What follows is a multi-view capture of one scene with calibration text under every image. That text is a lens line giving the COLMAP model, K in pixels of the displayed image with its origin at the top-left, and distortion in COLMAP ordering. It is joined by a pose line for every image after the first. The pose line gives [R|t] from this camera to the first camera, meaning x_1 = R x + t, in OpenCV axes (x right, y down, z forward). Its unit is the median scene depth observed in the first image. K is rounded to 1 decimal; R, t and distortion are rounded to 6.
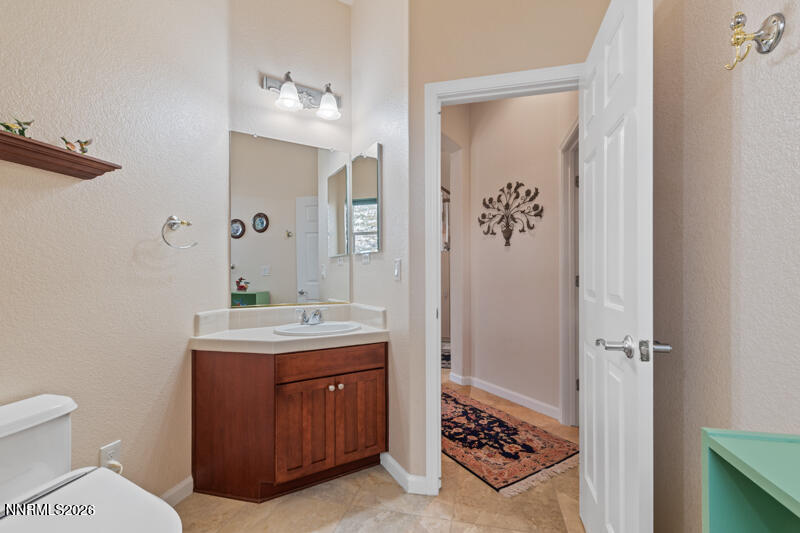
lens RADIAL K [[348.1, 0, 402.2], [0, 348.1, 270.4], [0, 0, 1]] dist [0.011298, -0.005785]
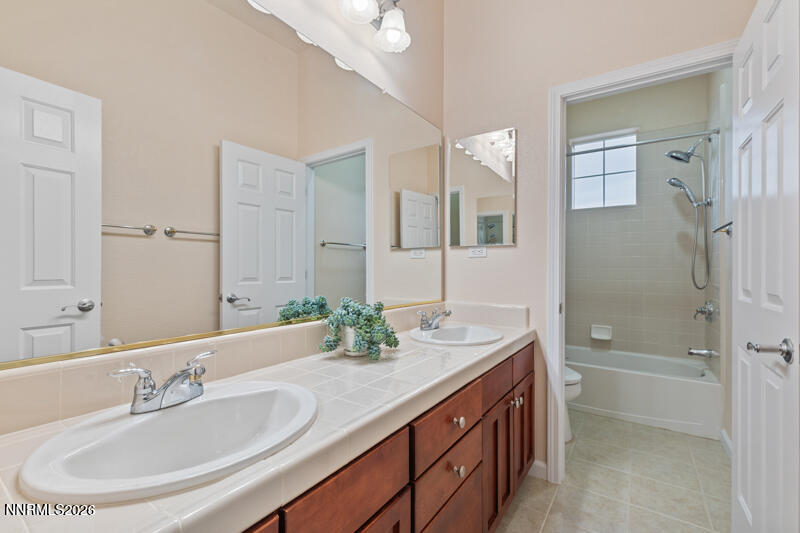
lens RADIAL K [[348.1, 0, 402.2], [0, 348.1, 270.4], [0, 0, 1]] dist [0.011298, -0.005785]
pose [[0.953396, 0.003410, -0.301704, -0.046793], [-0.001199, 0.999971, 0.007514, 0.000259], [0.301721, -0.006803, 0.953372, -0.173795]]
